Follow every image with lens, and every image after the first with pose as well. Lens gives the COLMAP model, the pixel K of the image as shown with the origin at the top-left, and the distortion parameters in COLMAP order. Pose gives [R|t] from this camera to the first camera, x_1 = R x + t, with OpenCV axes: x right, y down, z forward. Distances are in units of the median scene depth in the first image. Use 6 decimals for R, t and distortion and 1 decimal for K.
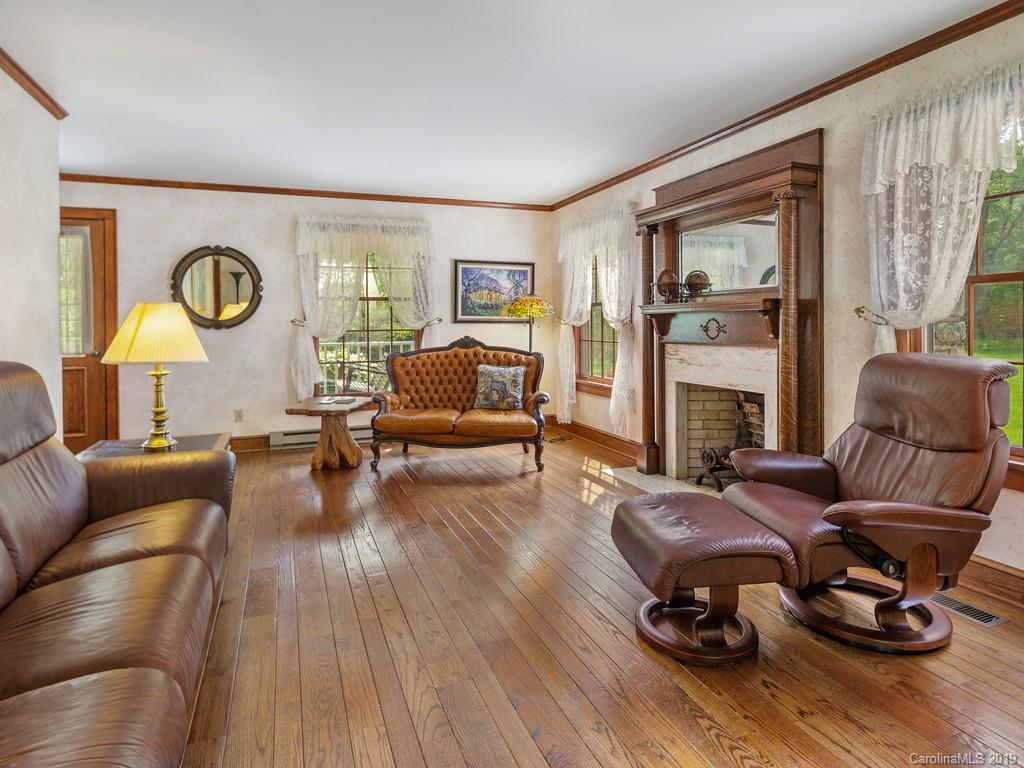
lens RADIAL K [[567.9, 0, 505.7], [0, 567.9, 378.9], [0, 0, 1]] dist [0.003068, 0.001358]
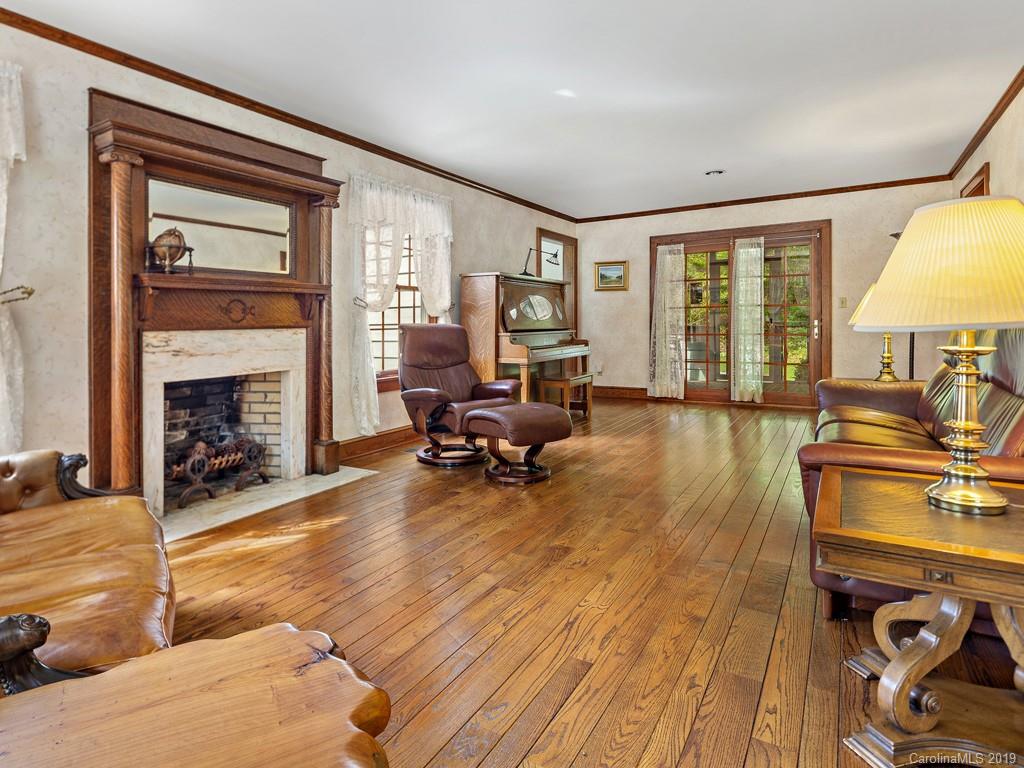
lens RADIAL K [[567.9, 0, 505.7], [0, 567.9, 378.9], [0, 0, 1]] dist [0.003068, 0.001358]
pose [[-0.613269, -0.060167, 0.787579, -0.616508], [0.101445, 0.982837, 0.154077, -0.077114], [-0.783333, 0.174387, -0.596640, 1.219146]]
